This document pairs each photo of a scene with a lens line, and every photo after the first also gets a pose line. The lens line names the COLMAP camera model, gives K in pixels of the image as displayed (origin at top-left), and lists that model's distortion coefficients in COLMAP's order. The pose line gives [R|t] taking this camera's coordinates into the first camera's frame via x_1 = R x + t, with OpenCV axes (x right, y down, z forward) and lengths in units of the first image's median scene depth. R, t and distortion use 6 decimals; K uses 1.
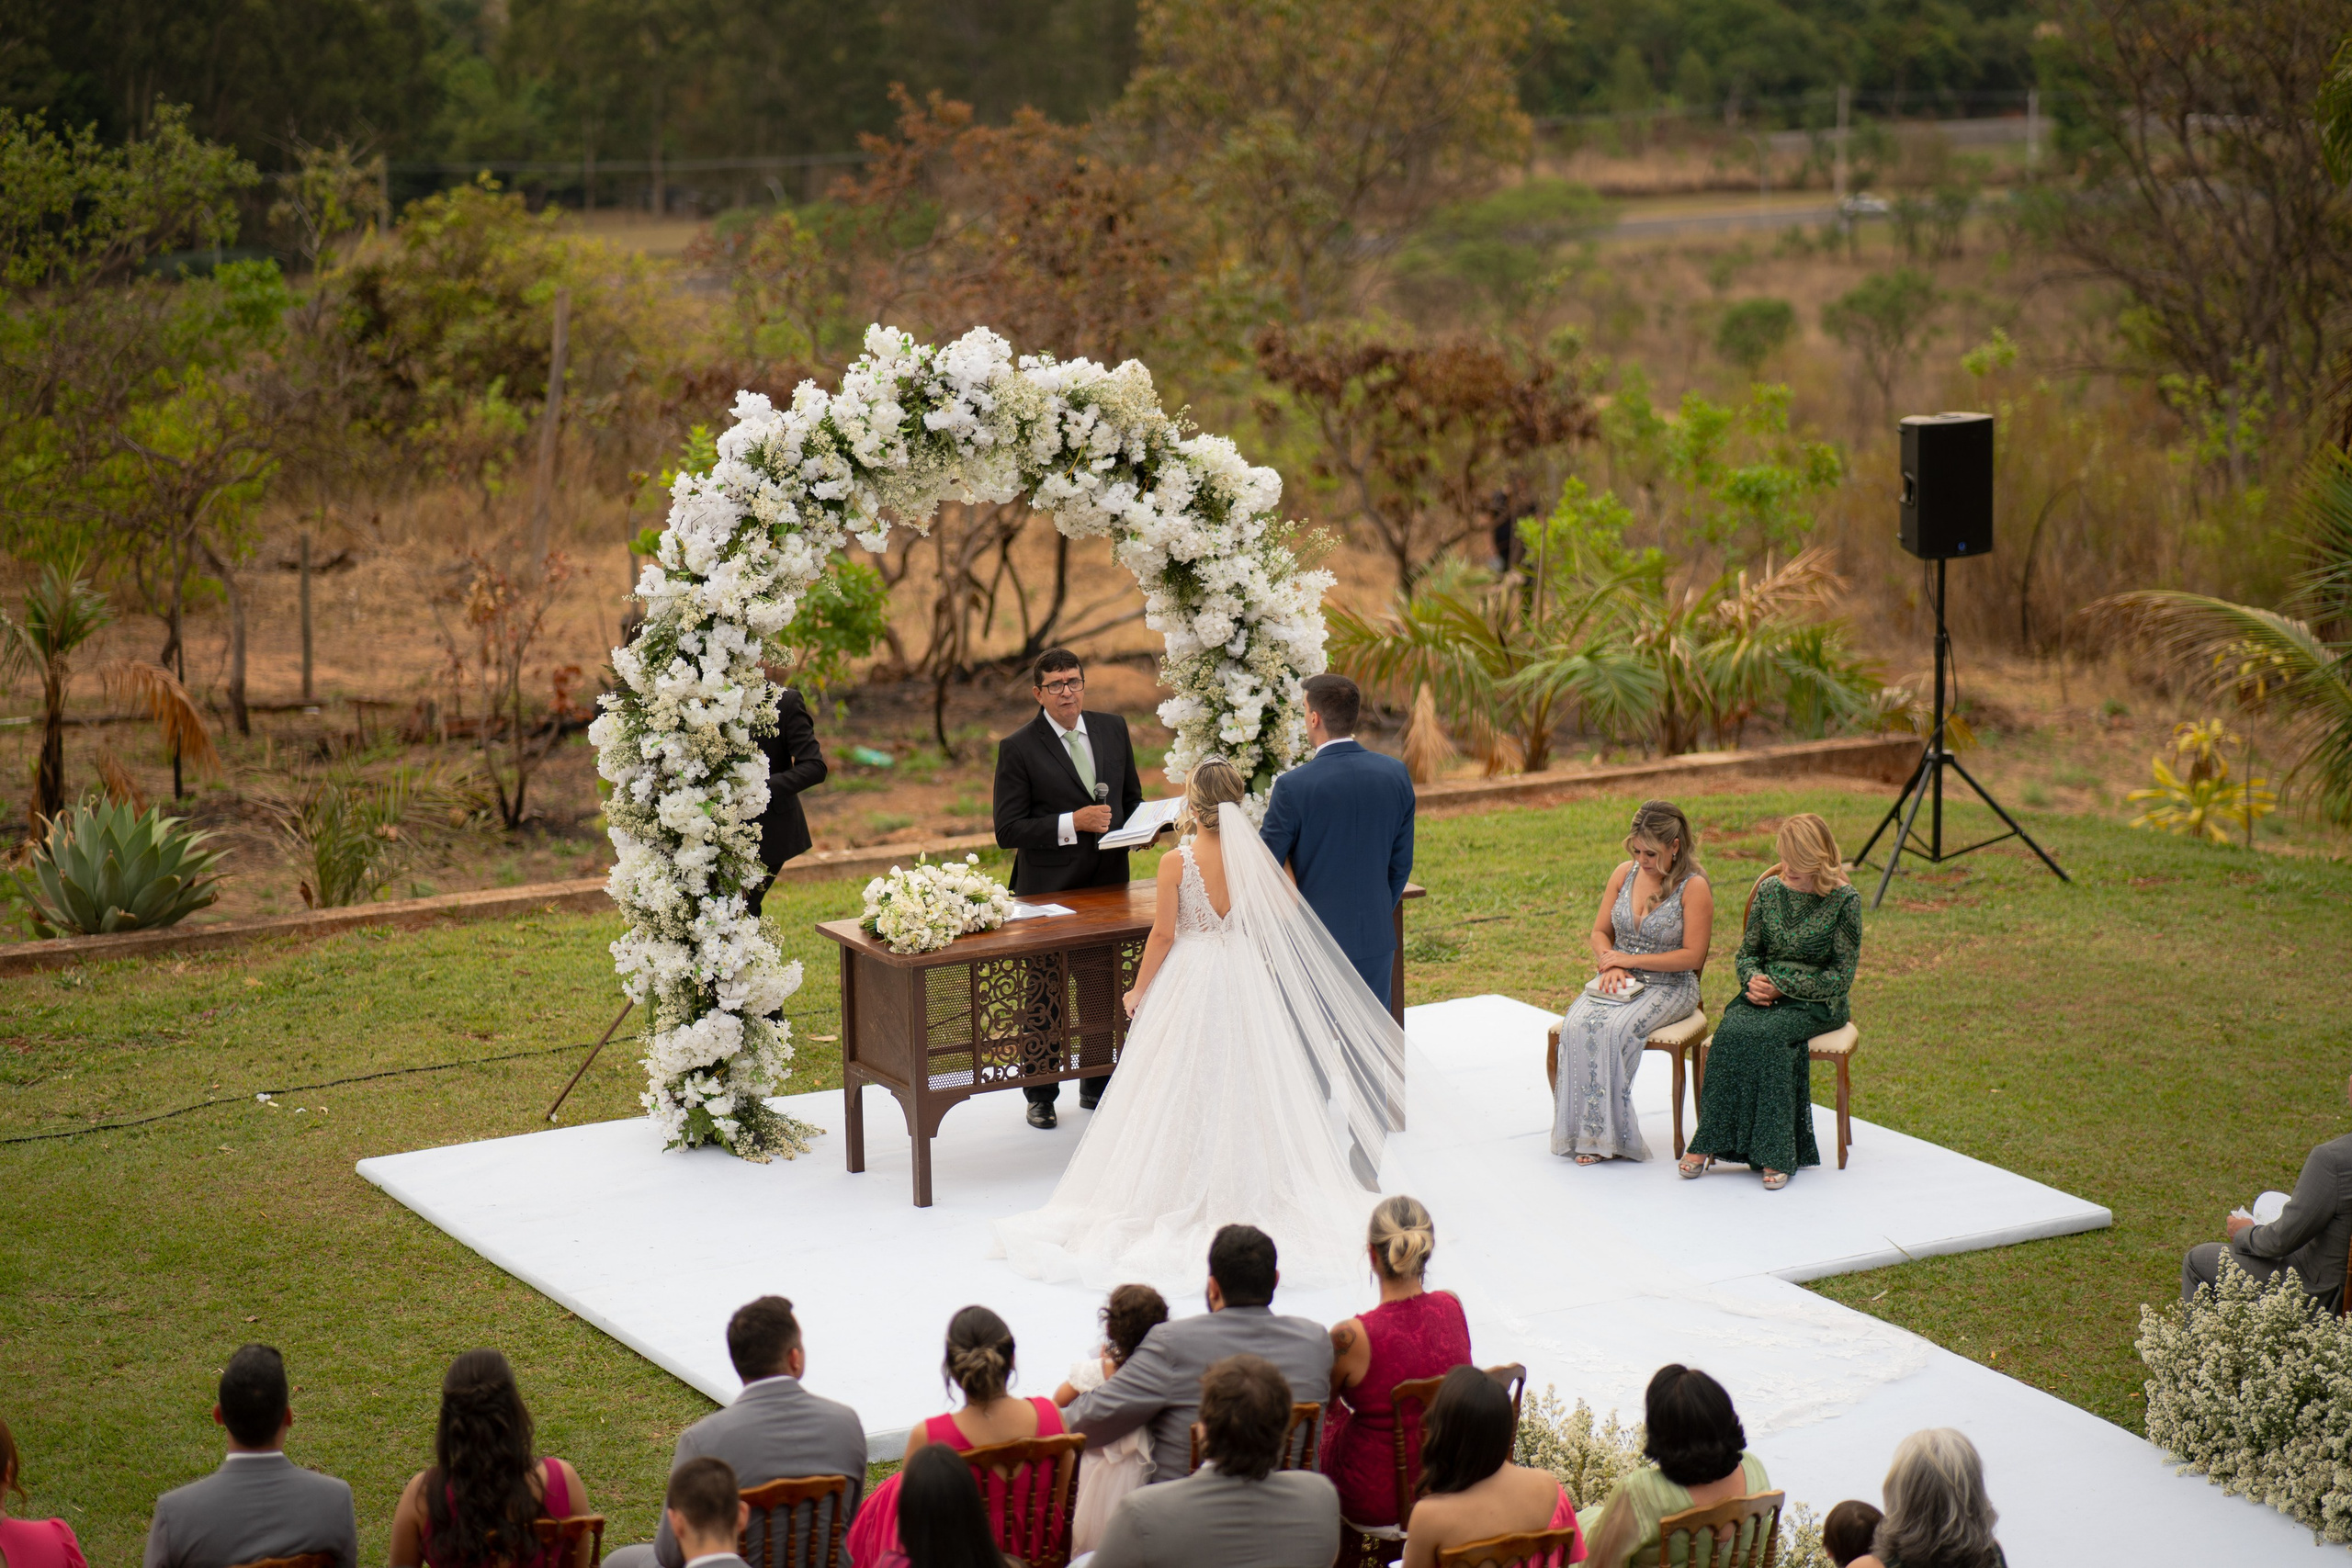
lens RADIAL K [[5563.9, 0, 1176.0], [0, 5563.9, 791.3], [0, 0, 1]] dist [-0.020706, 0.000000]
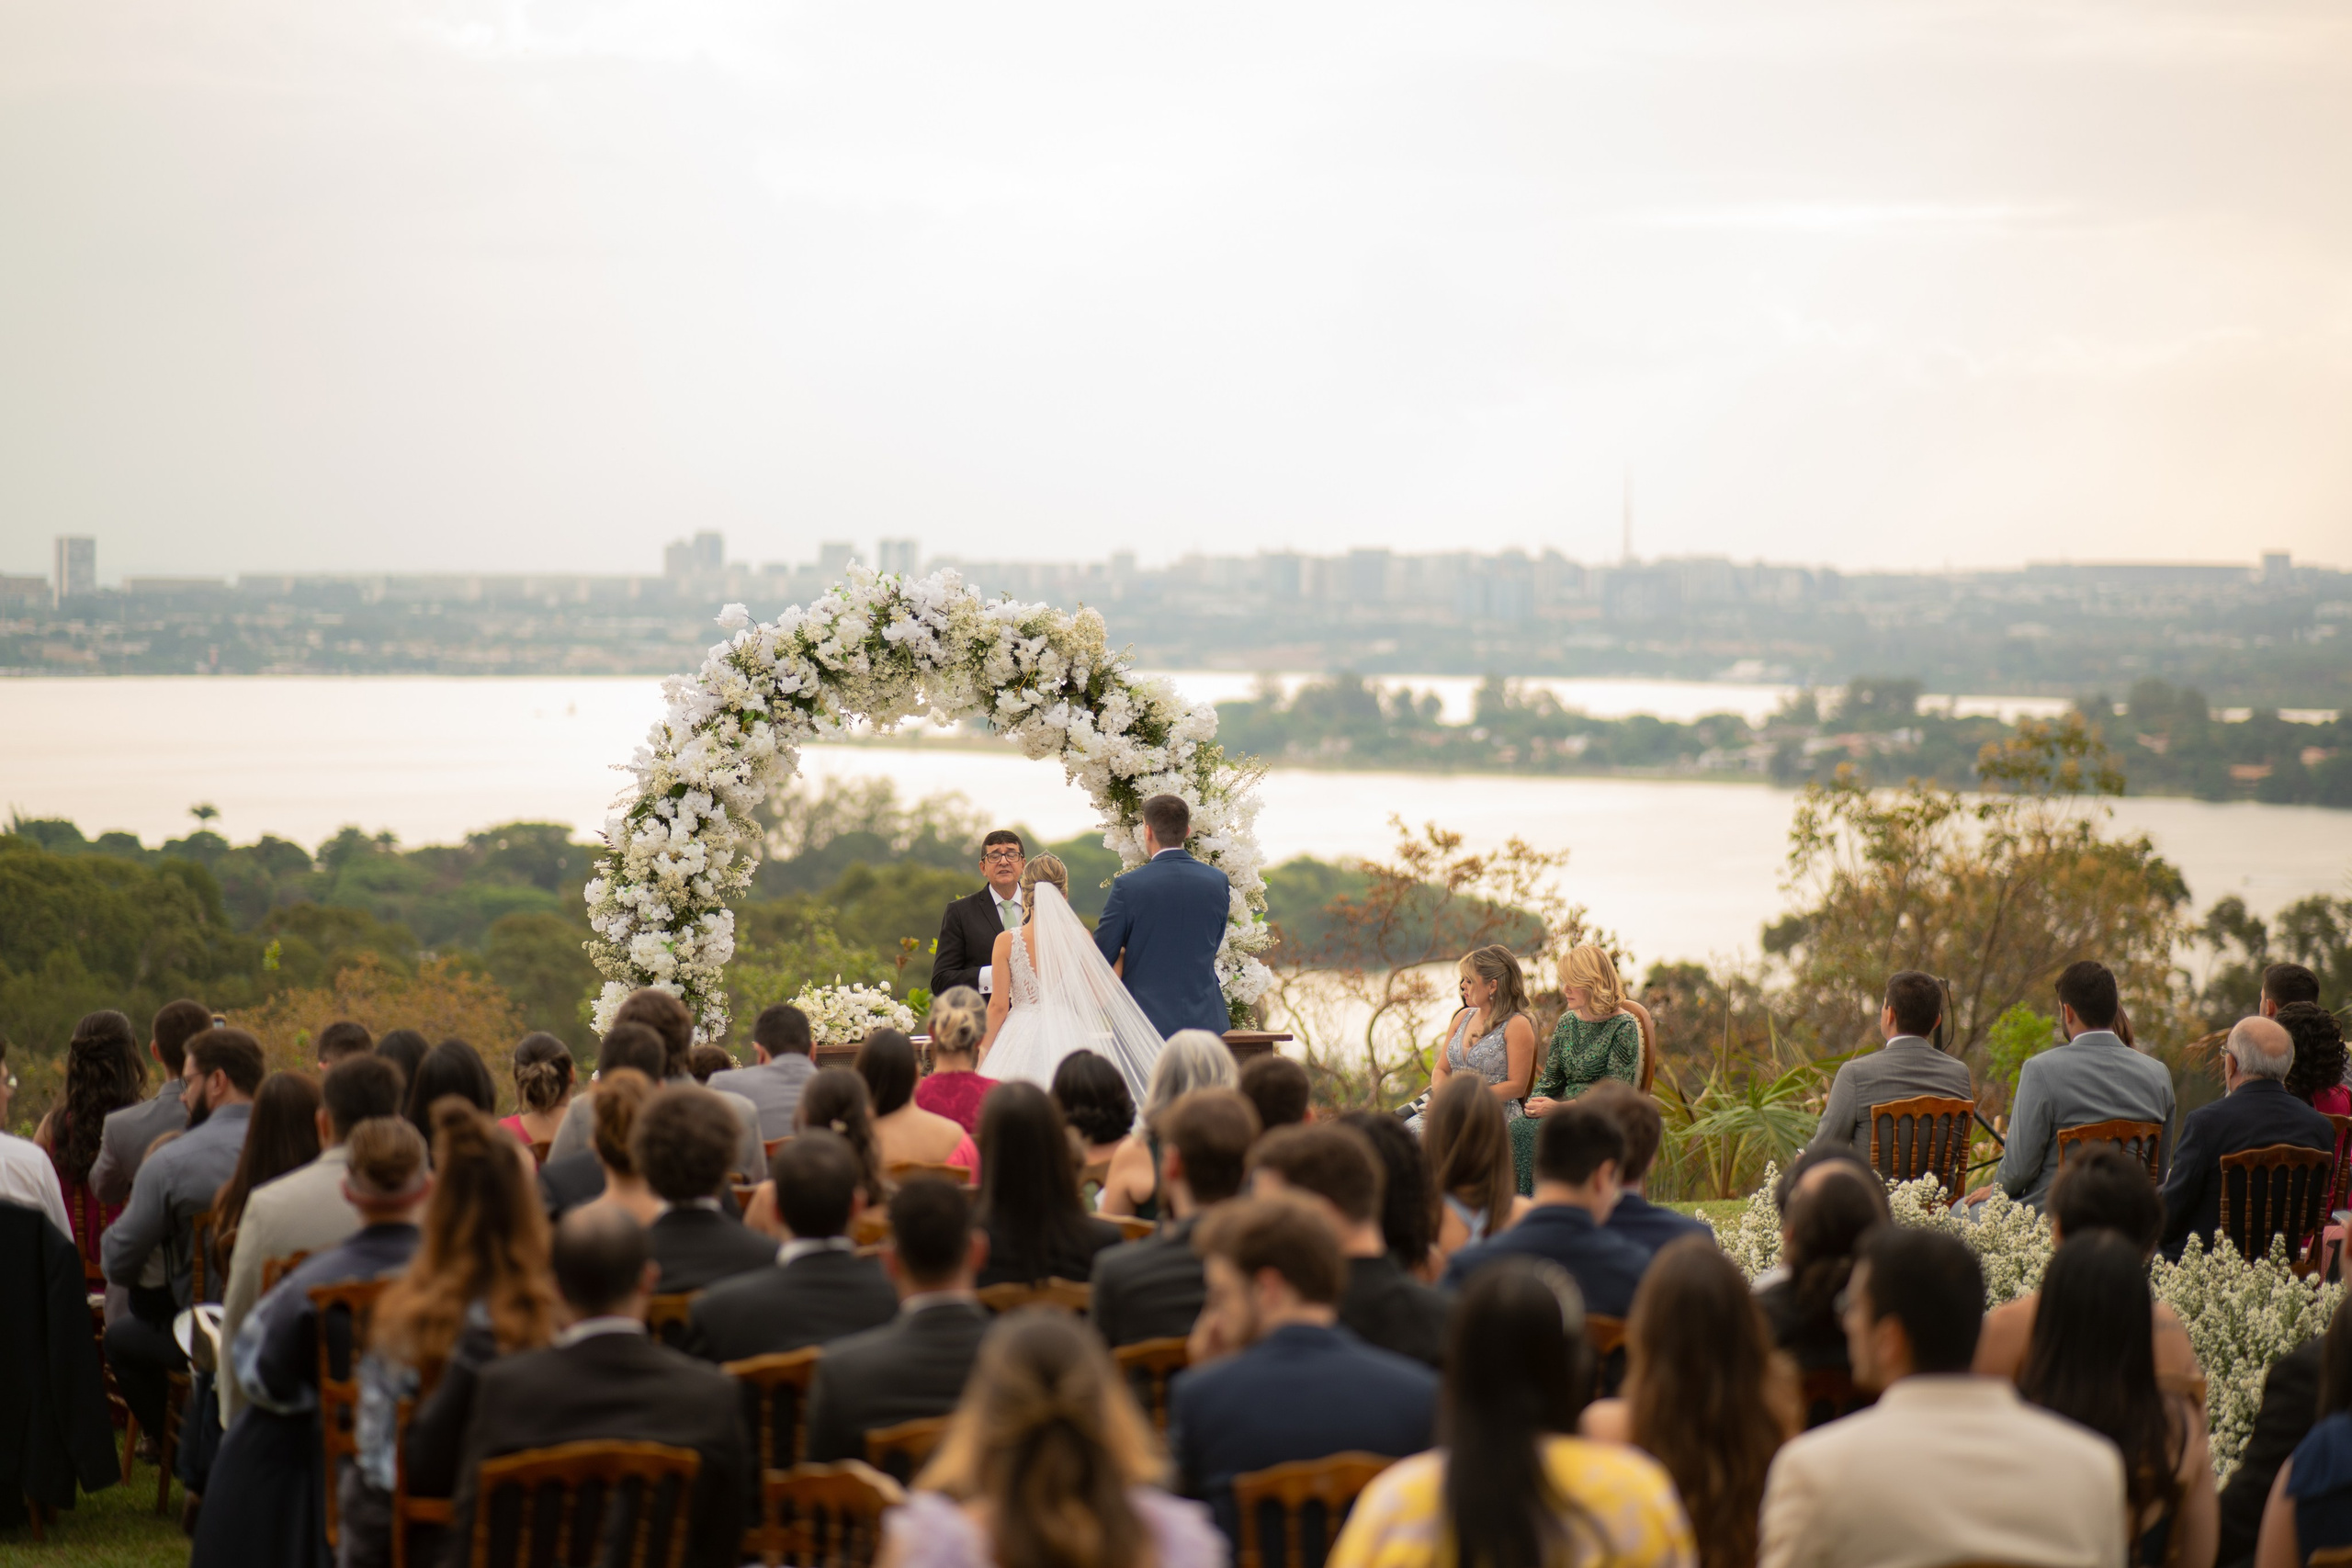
lens RADIAL K [[5563.9, 0, 1176.5], [0, 5563.9, 785.0], [0, 0, 1]] dist [-0.020706, 0.000000]
pose [[0.985847, 0.004868, -0.167580, 0.211784], [-0.038083, 0.979949, -0.195575, 0.190863], [0.163267, 0.199189, 0.966265, -0.108675]]
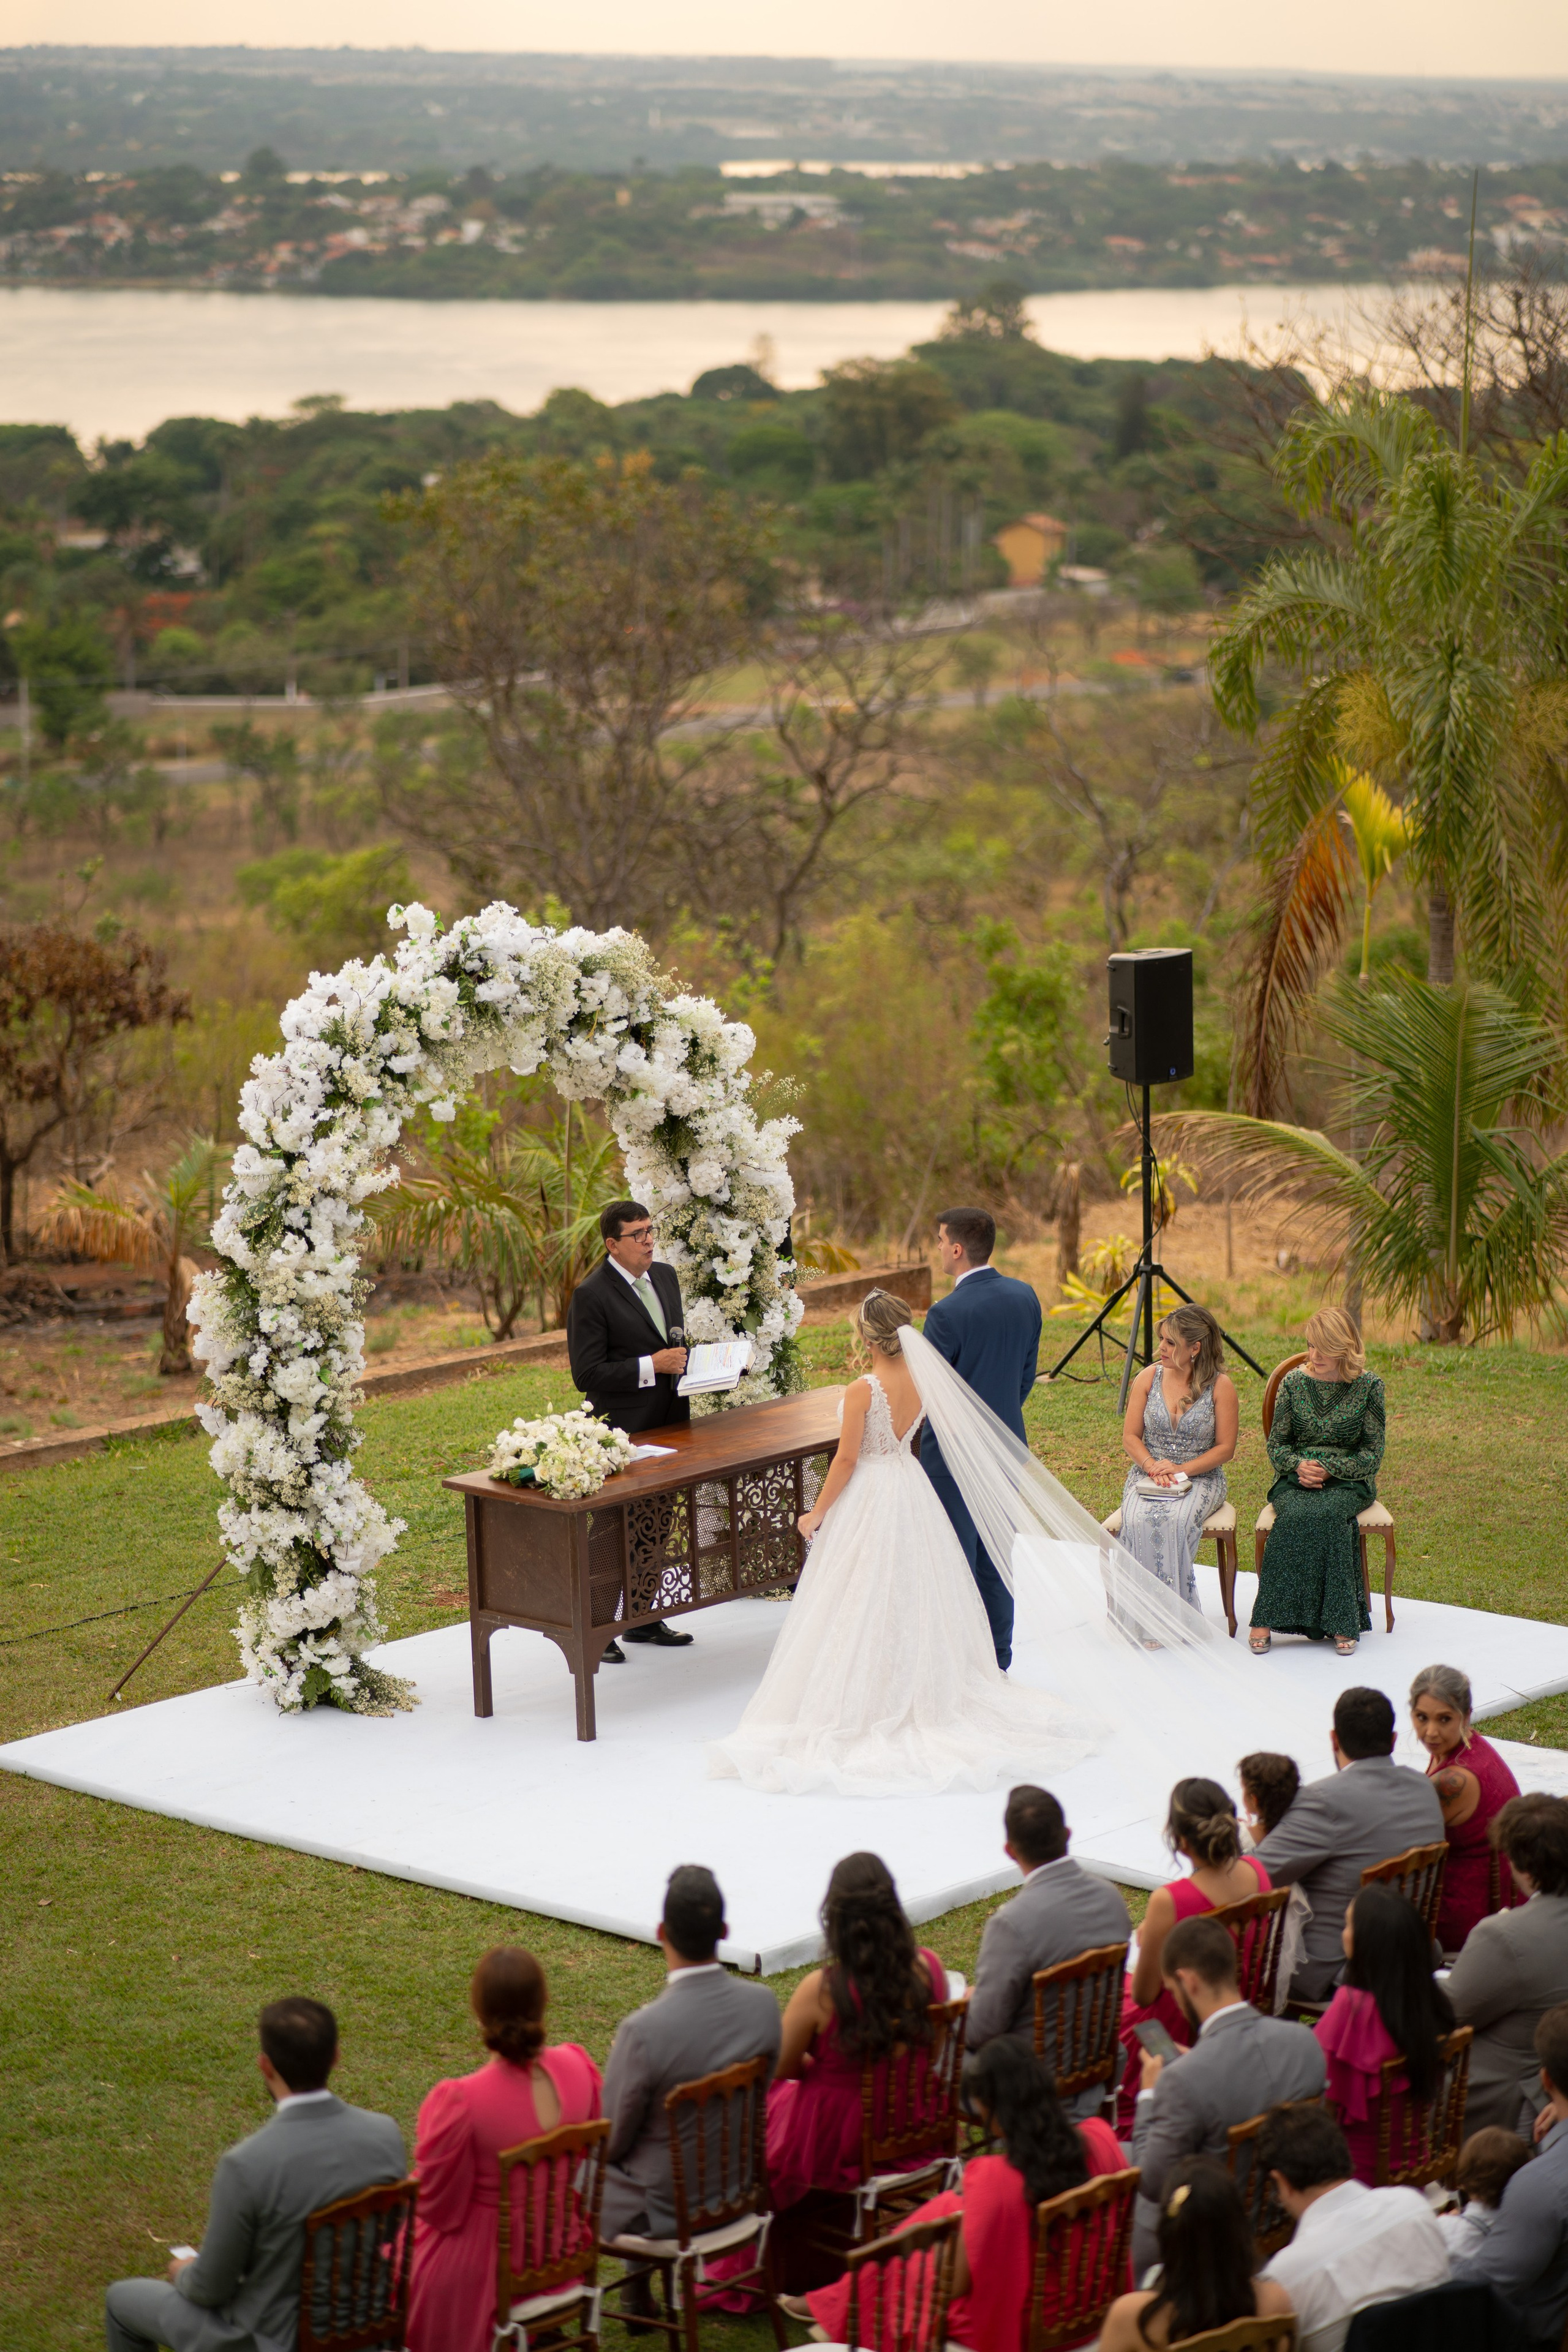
lens RADIAL K [[5564.5, 0, 773.3], [0, 5564.5, 1170.3], [0, 0, 1]] dist [-0.020706, 0.000000]
pose [[0.955239, -0.059327, 0.289824, -0.298633], [0.070178, 0.997164, -0.027183, -0.001178], [-0.287390, 0.046306, 0.956694, -0.012705]]
